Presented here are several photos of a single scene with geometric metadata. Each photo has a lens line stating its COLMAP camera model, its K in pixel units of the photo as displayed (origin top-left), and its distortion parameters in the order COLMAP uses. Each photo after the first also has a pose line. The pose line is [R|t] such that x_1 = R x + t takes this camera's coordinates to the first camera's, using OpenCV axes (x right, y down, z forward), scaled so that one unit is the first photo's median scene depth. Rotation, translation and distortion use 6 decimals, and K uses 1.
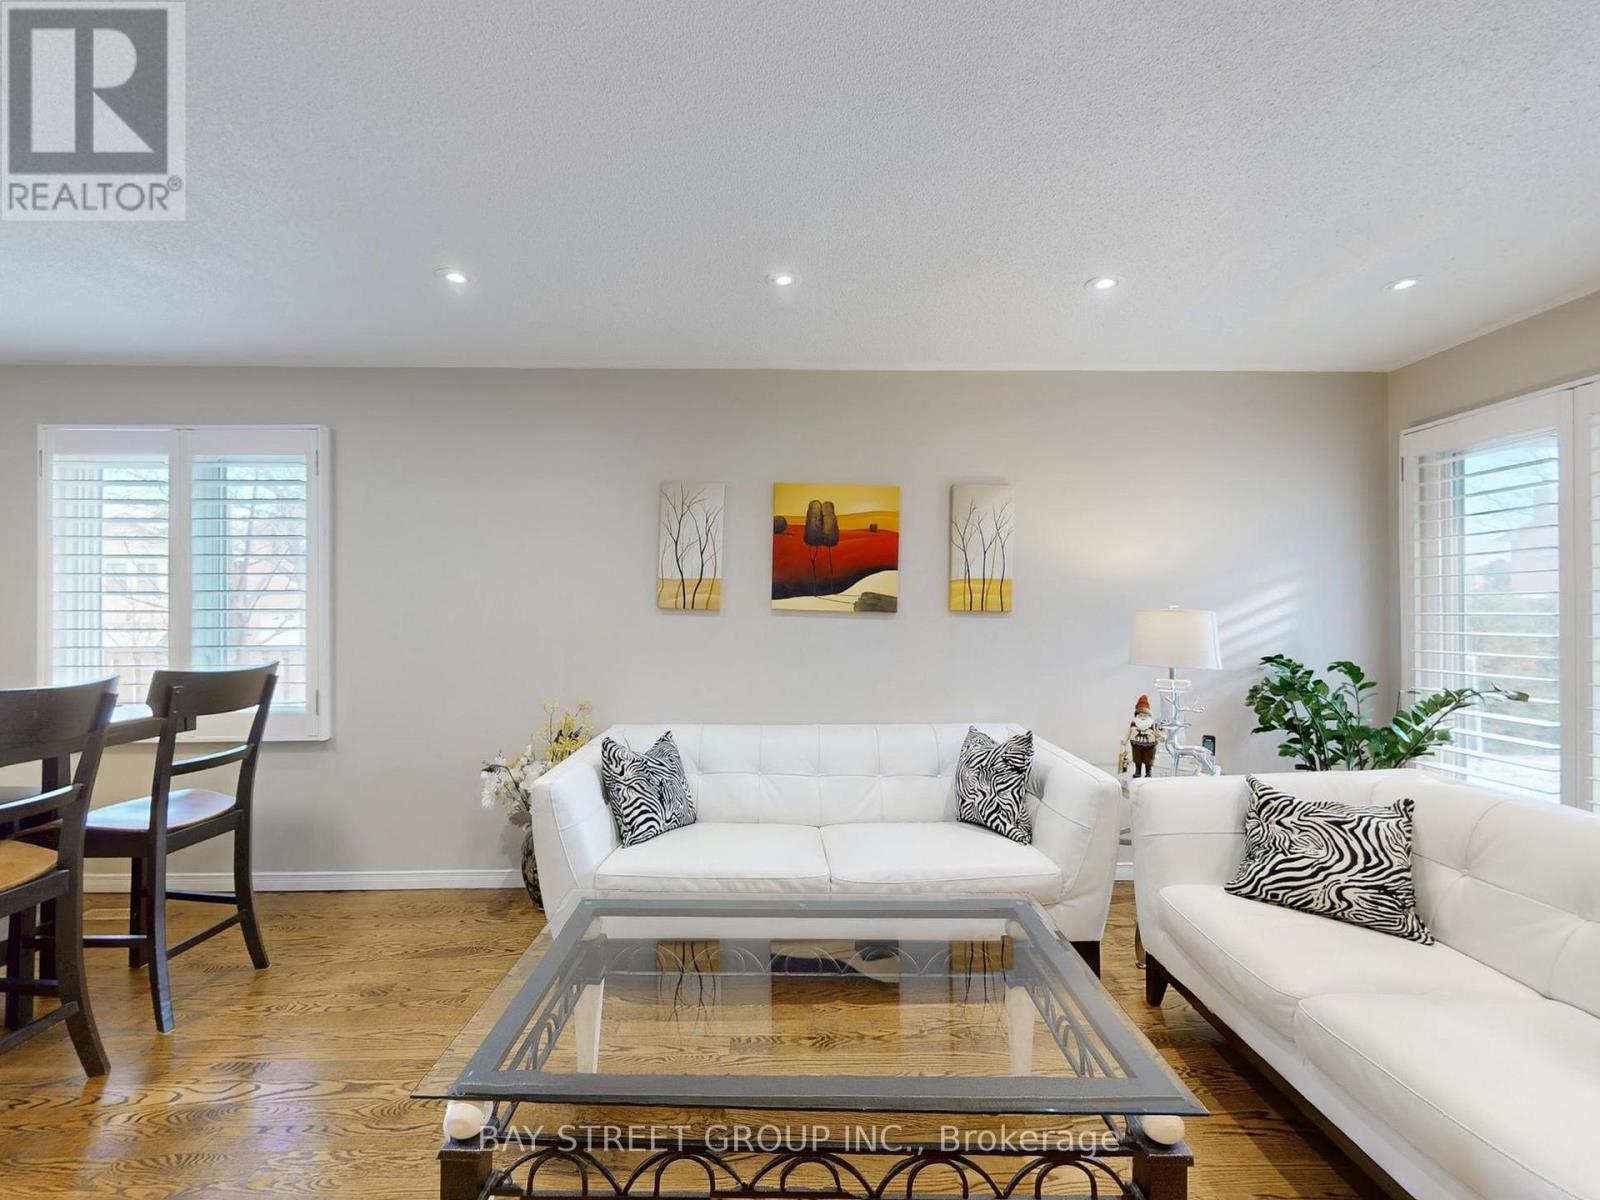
lens RADIAL K [[682.5, 0, 801.5], [0, 682.5, 620.5], [0, 0, 1]] dist [0.001558, -0.000341]
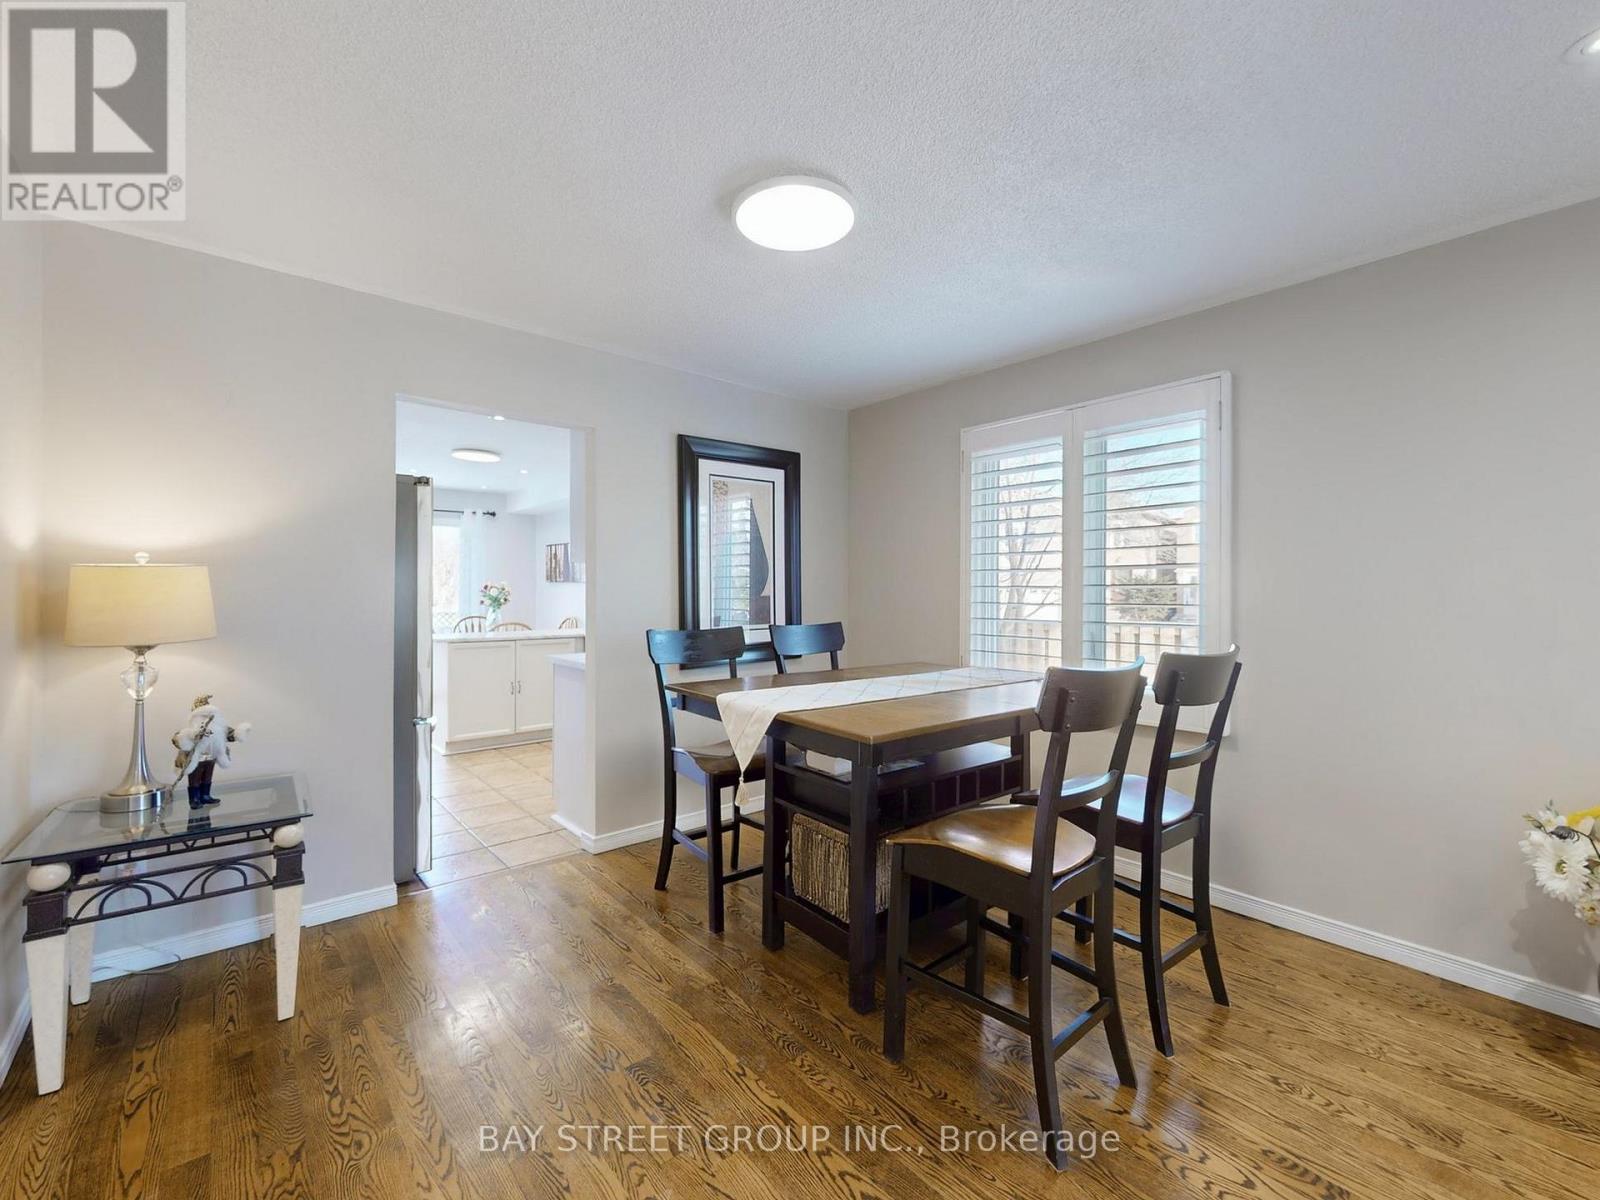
lens RADIAL K [[683.2, 0, 808.1], [0, 683.2, 595.3], [0, 0, 1]] dist [0.000565, -0.000111]
pose [[0.628817, 0.009758, -0.777492, -0.356339], [-0.011170, 0.999931, 0.003516, 0.001163], [0.777473, 0.006474, 0.628883, 0.044881]]
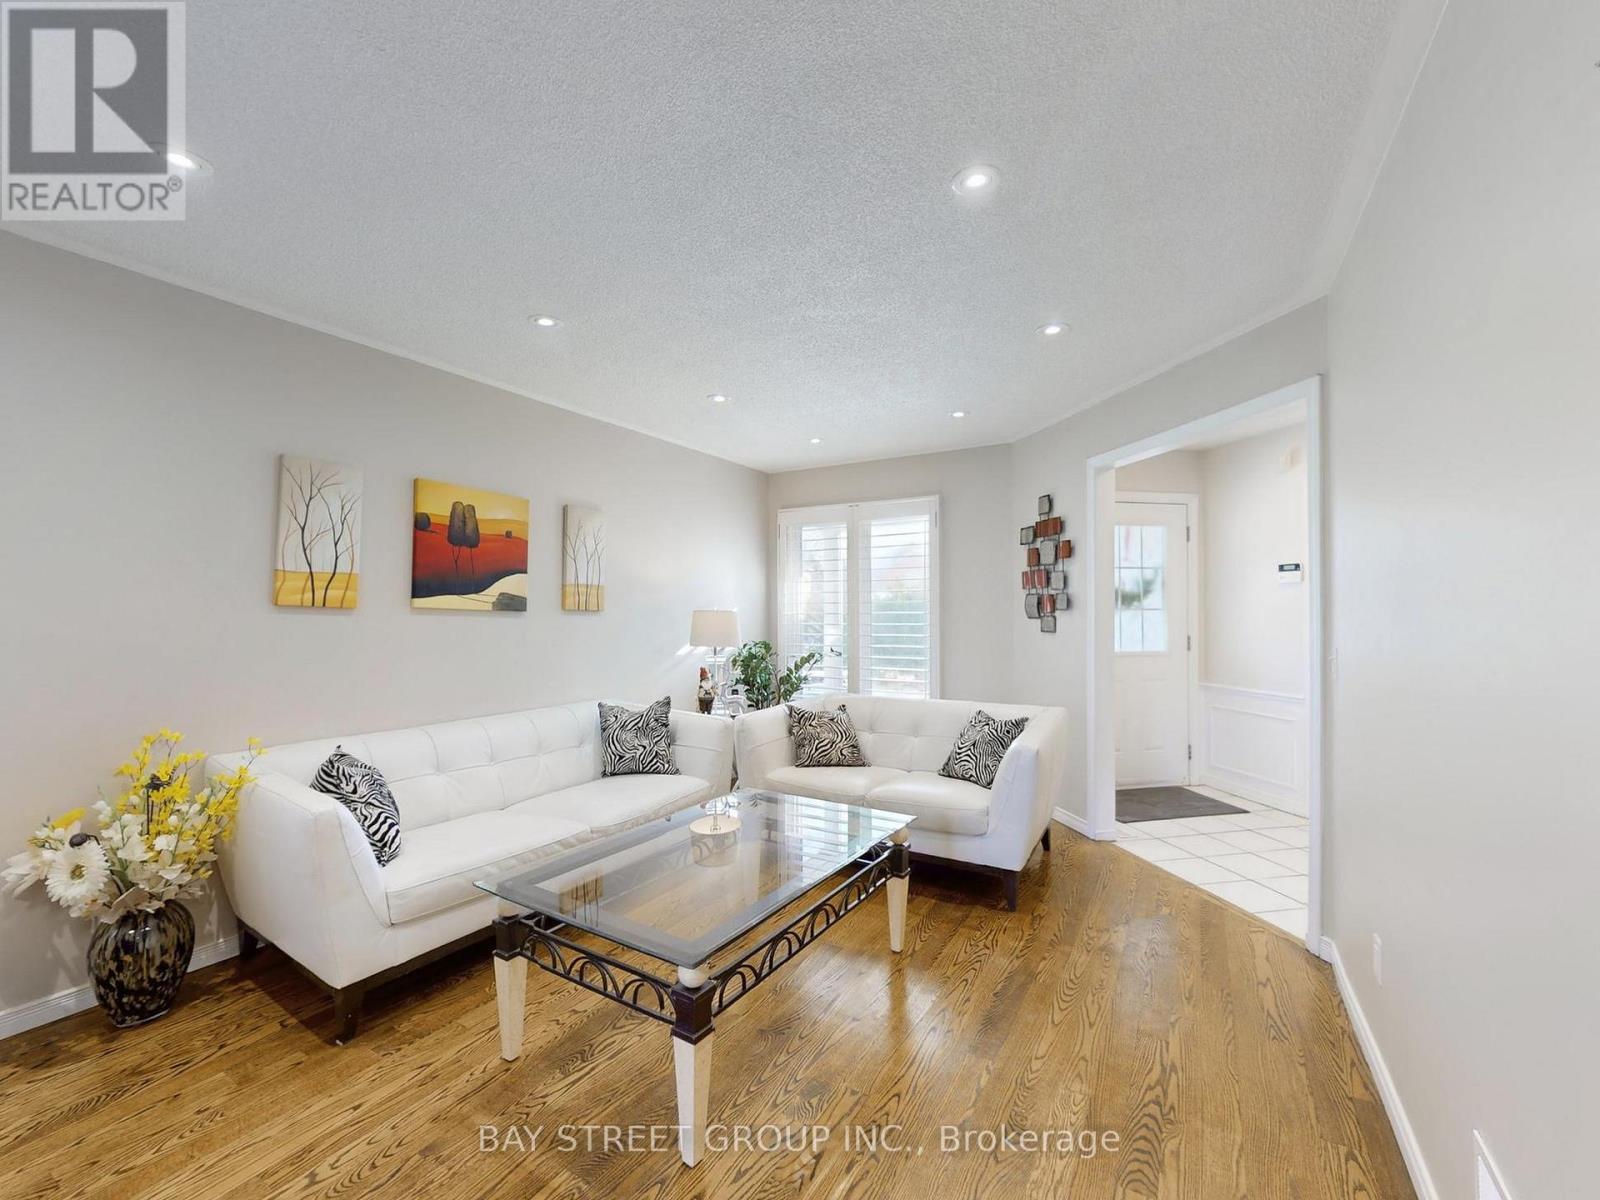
lens RADIAL K [[656.7, 0, 801.0], [0, 656.7, 617.0], [0, 0, 1]] dist [-0.001622, -0.000665]
pose [[0.538369, -0.004139, 0.842699, -0.542452], [0.008657, 0.999962, -0.000619, 0.001954], [-0.842665, 0.007628, 0.538384, 0.037748]]
